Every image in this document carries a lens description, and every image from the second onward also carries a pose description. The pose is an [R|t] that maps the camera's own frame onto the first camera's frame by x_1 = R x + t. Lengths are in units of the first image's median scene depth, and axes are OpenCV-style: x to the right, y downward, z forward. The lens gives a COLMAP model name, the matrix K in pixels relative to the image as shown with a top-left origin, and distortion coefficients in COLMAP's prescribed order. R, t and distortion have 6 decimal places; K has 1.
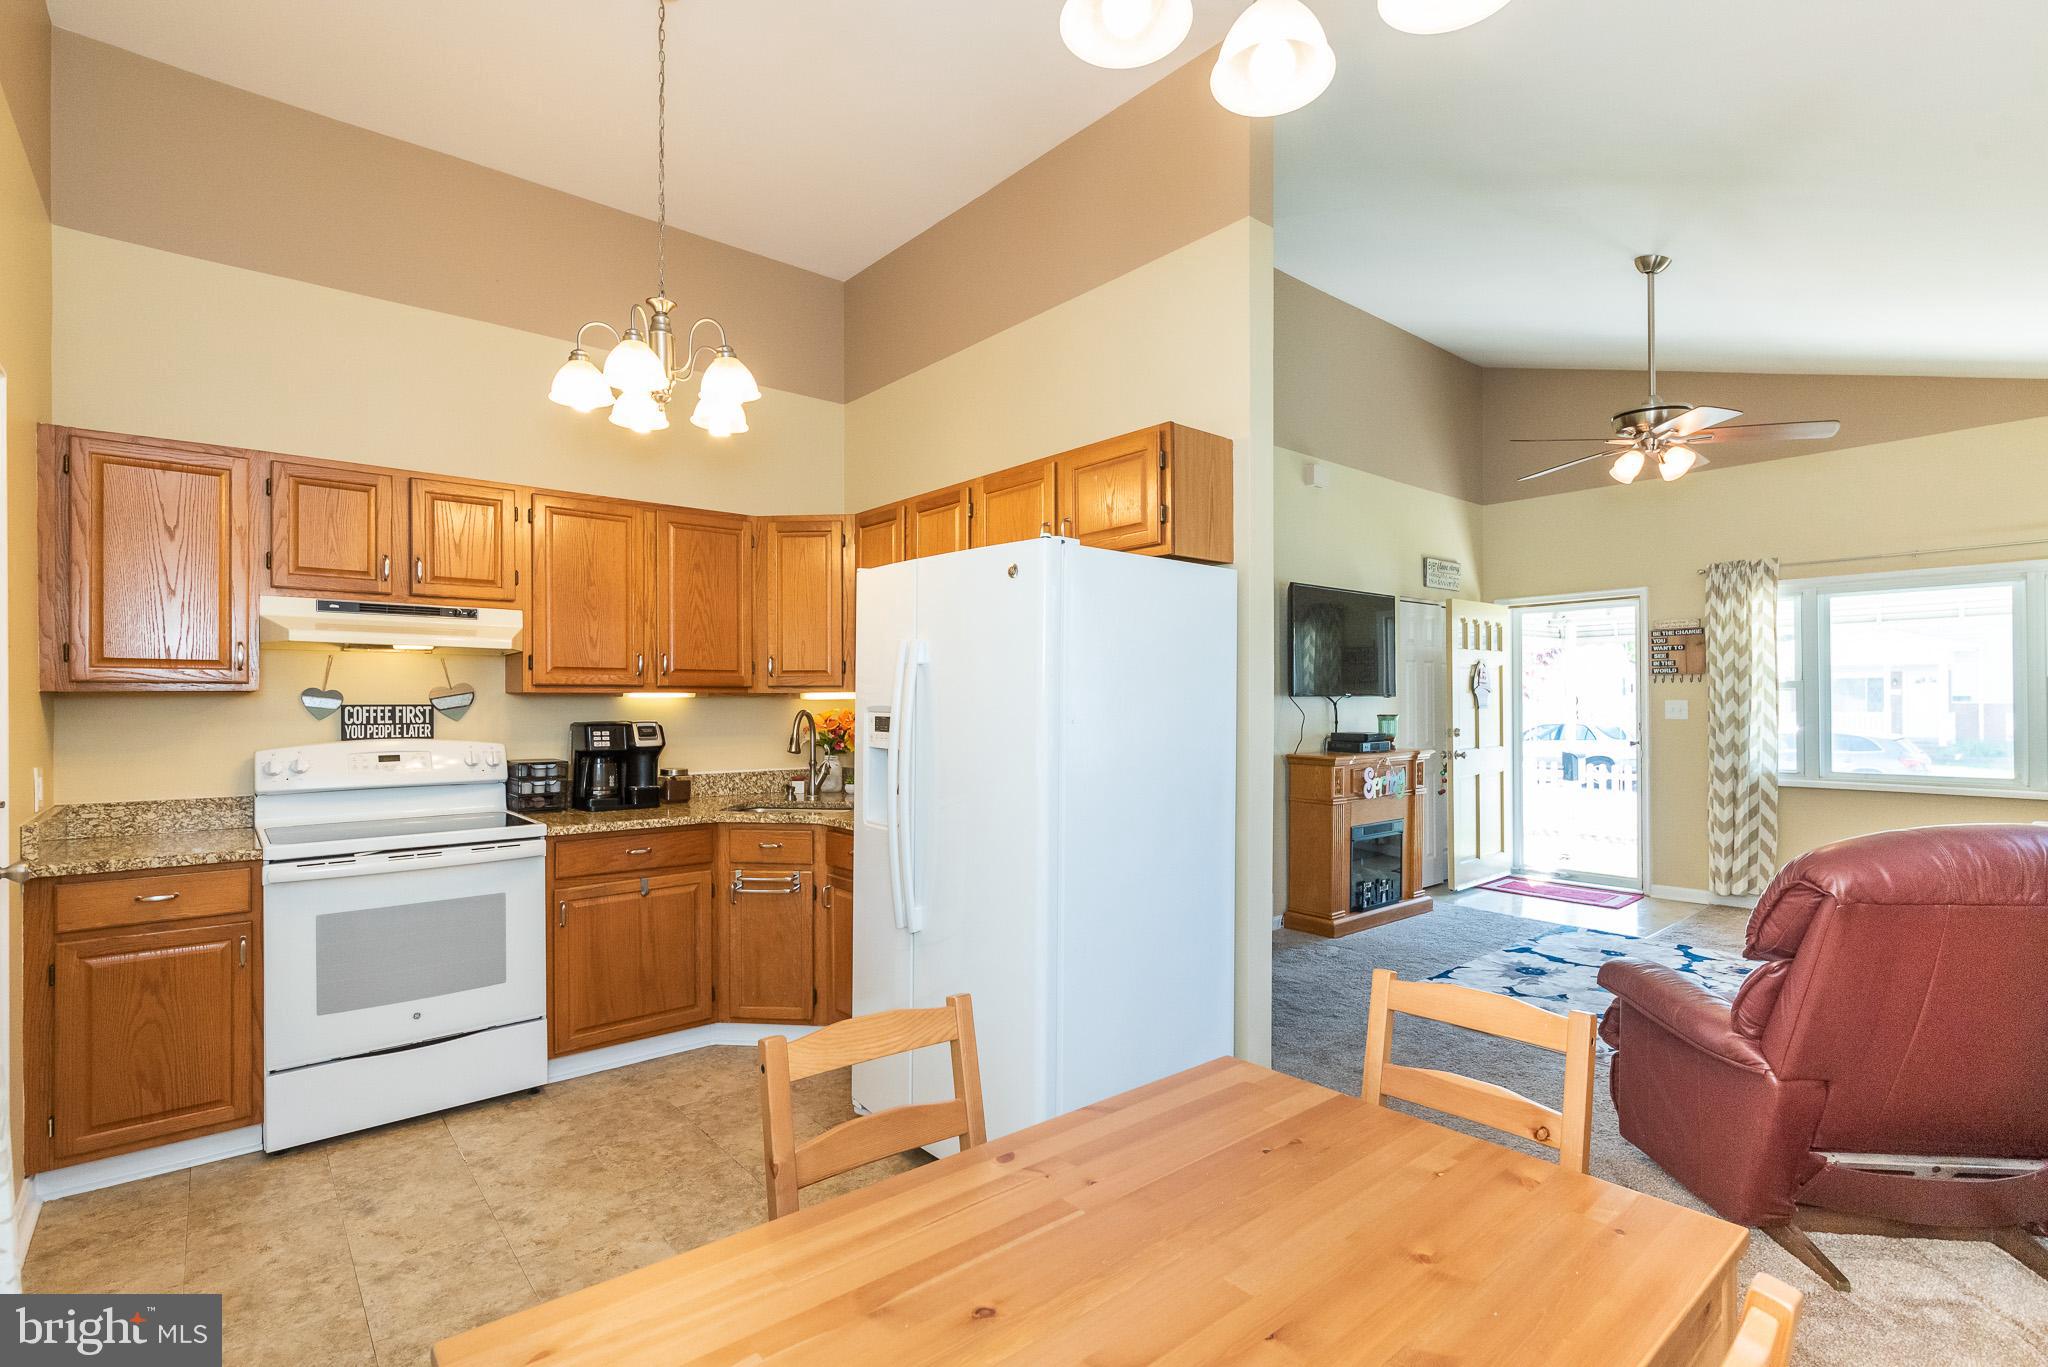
lens RADIAL K [[966.4, 0, 1022.6], [0, 966.4, 703.9], [0, 0, 1]] dist [-0.006329, 0.002445]
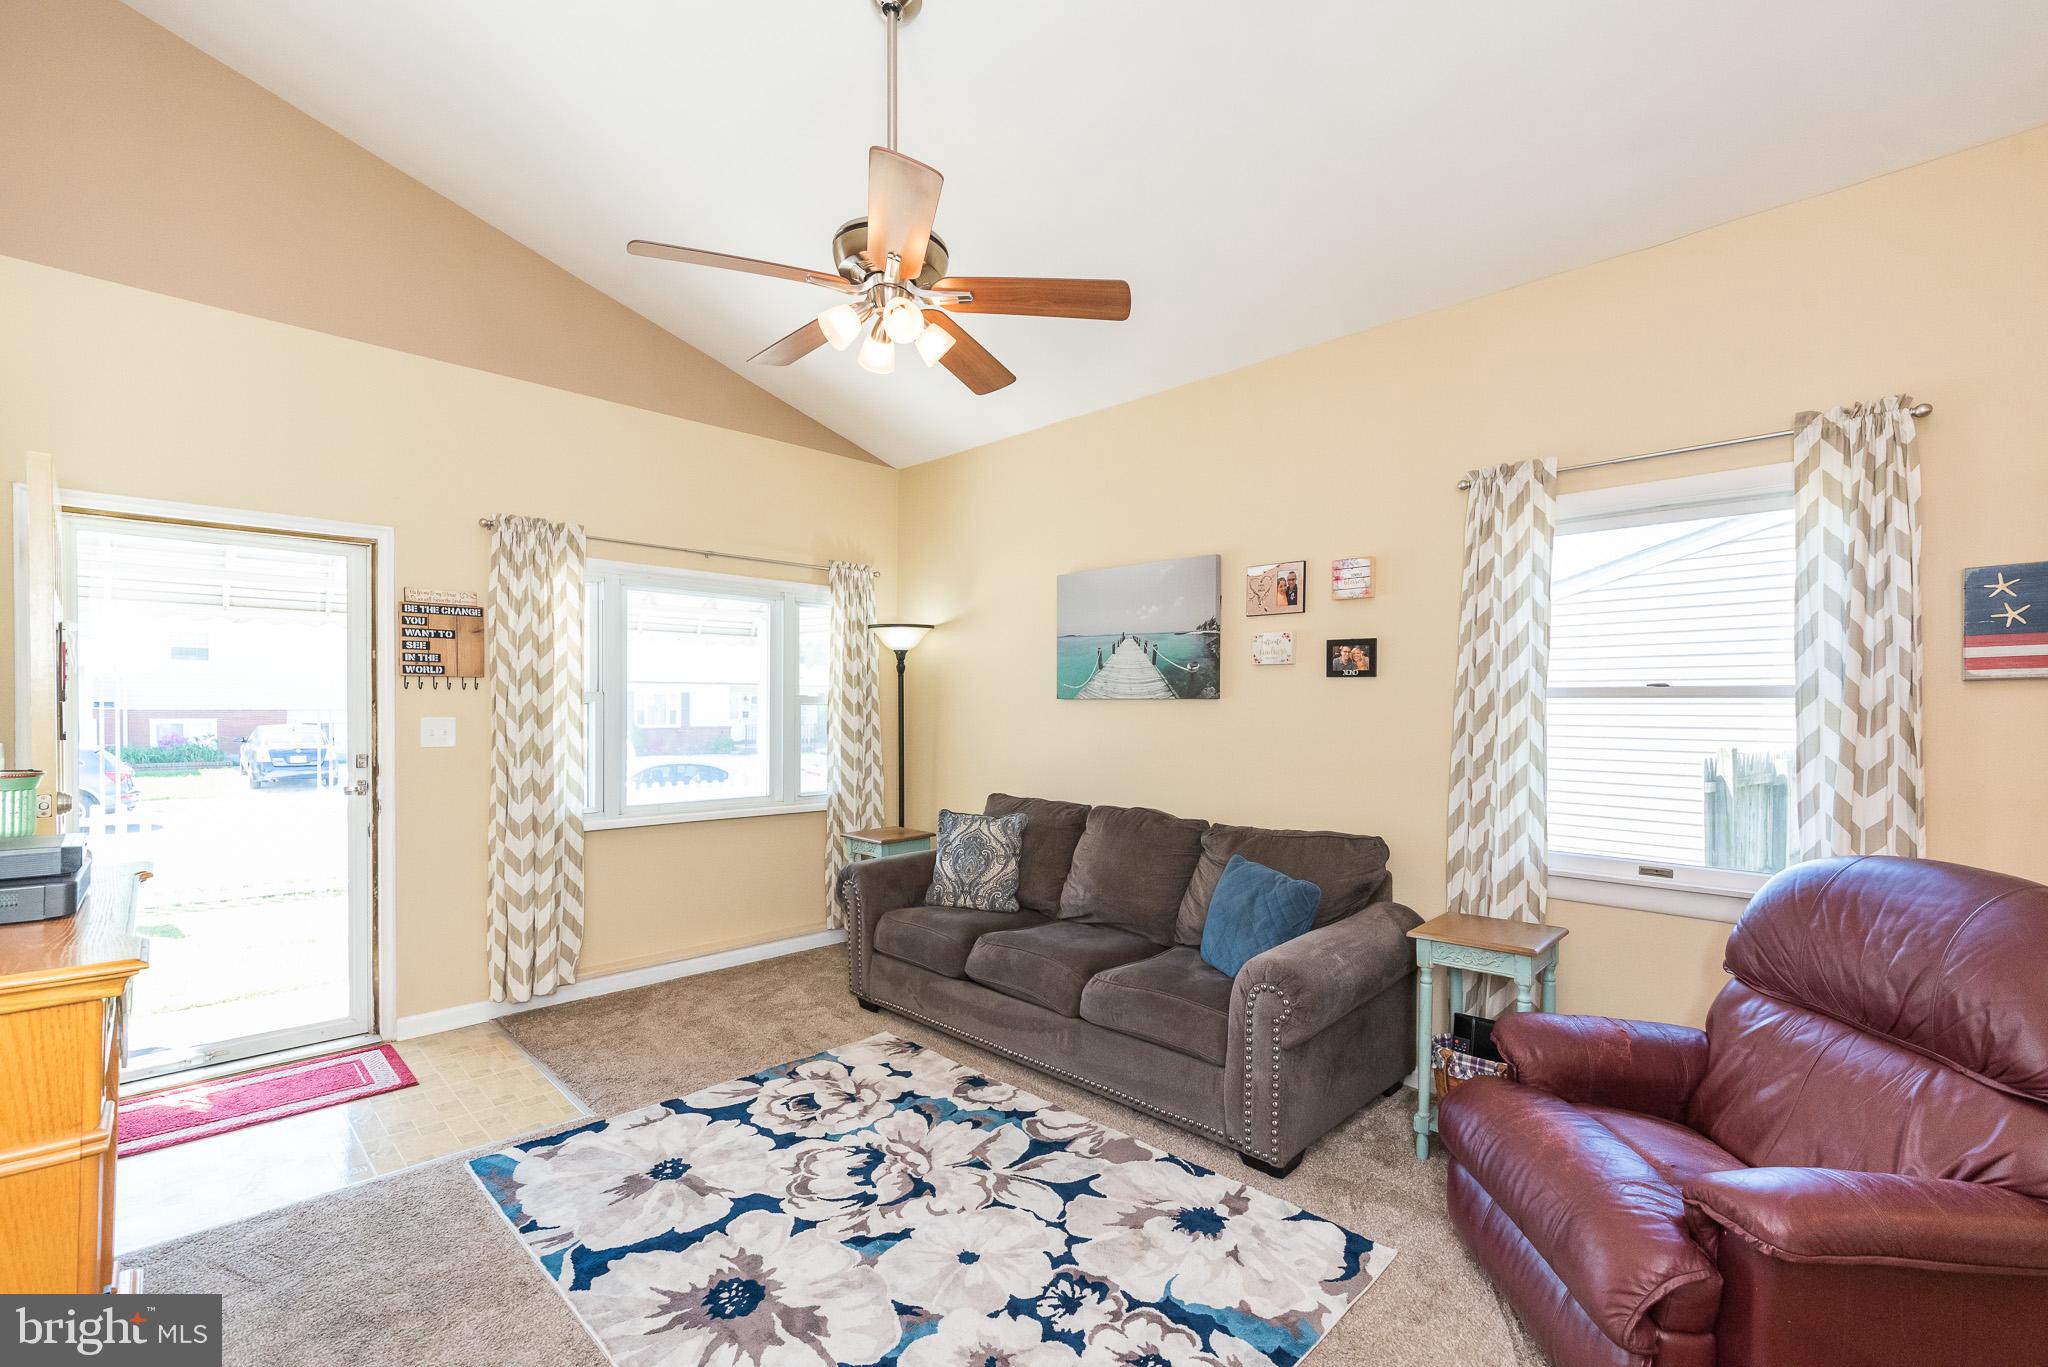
lens RADIAL K [[892.6, 0, 1021.6], [0, 892.6, 726.8], [0, 0, 1]] dist [-0.003398, -0.000123]
pose [[-0.085444, -0.016454, 0.996207, 0.115449], [-0.005882, 0.999855, 0.016009, -0.017350], [-0.996326, -0.004492, -0.085528, 1.260050]]
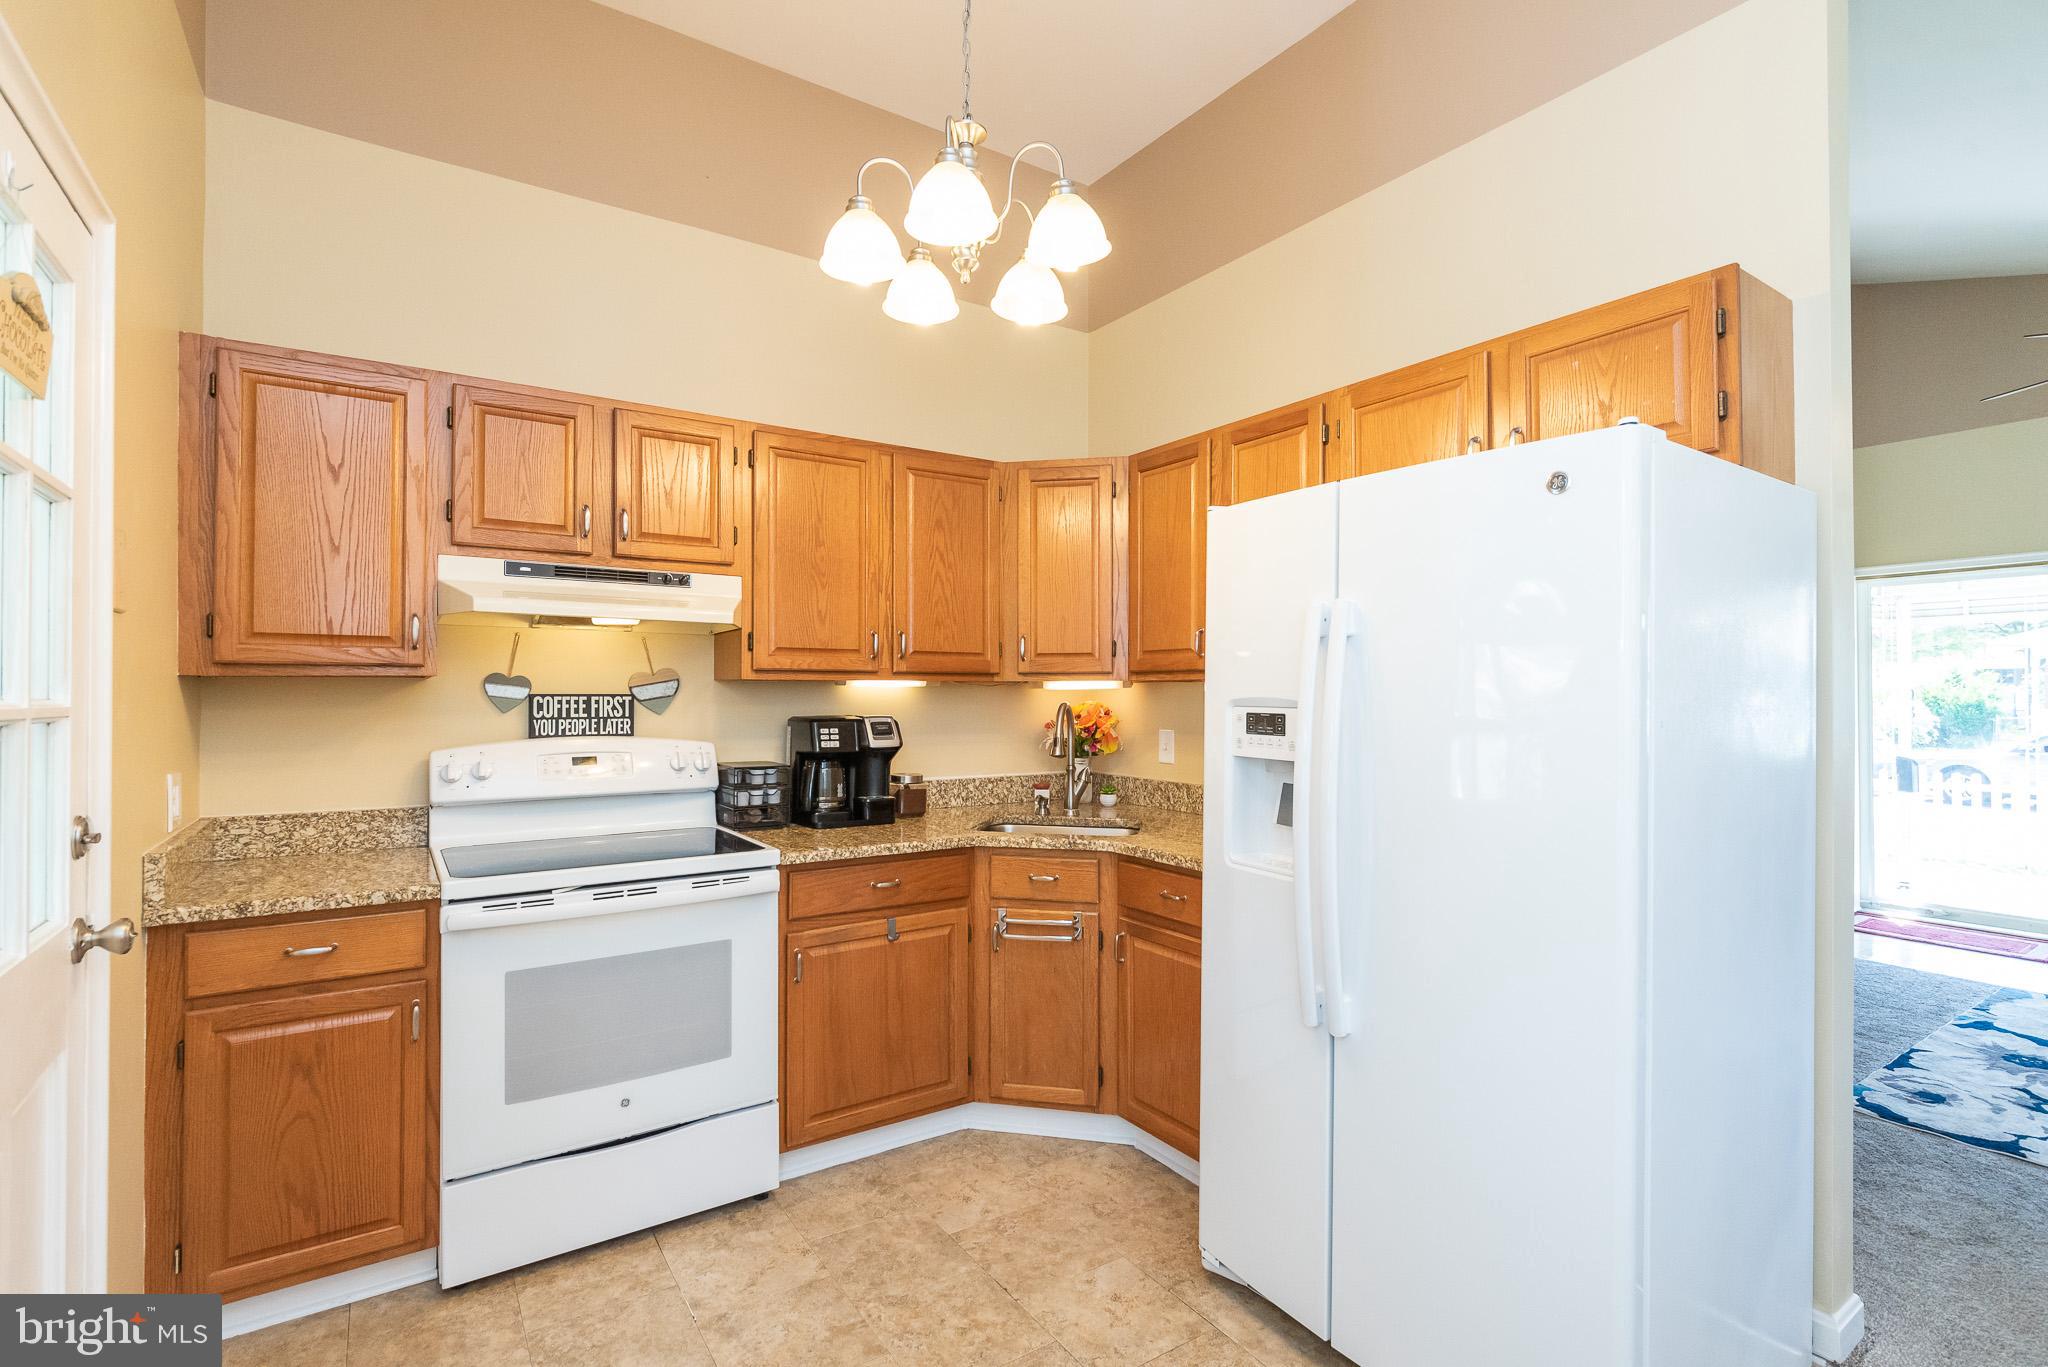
lens RADIAL K [[966.4, 0, 1024.6], [0, 966.4, 687.4], [0, 0, 1]] dist [-0.006329, 0.002445]
pose [[0.993459, 0.002267, -0.114165, -0.210623], [-0.003289, 0.999956, -0.008762, 0.001093], [0.114140, 0.009080, 0.993423, 0.254255]]
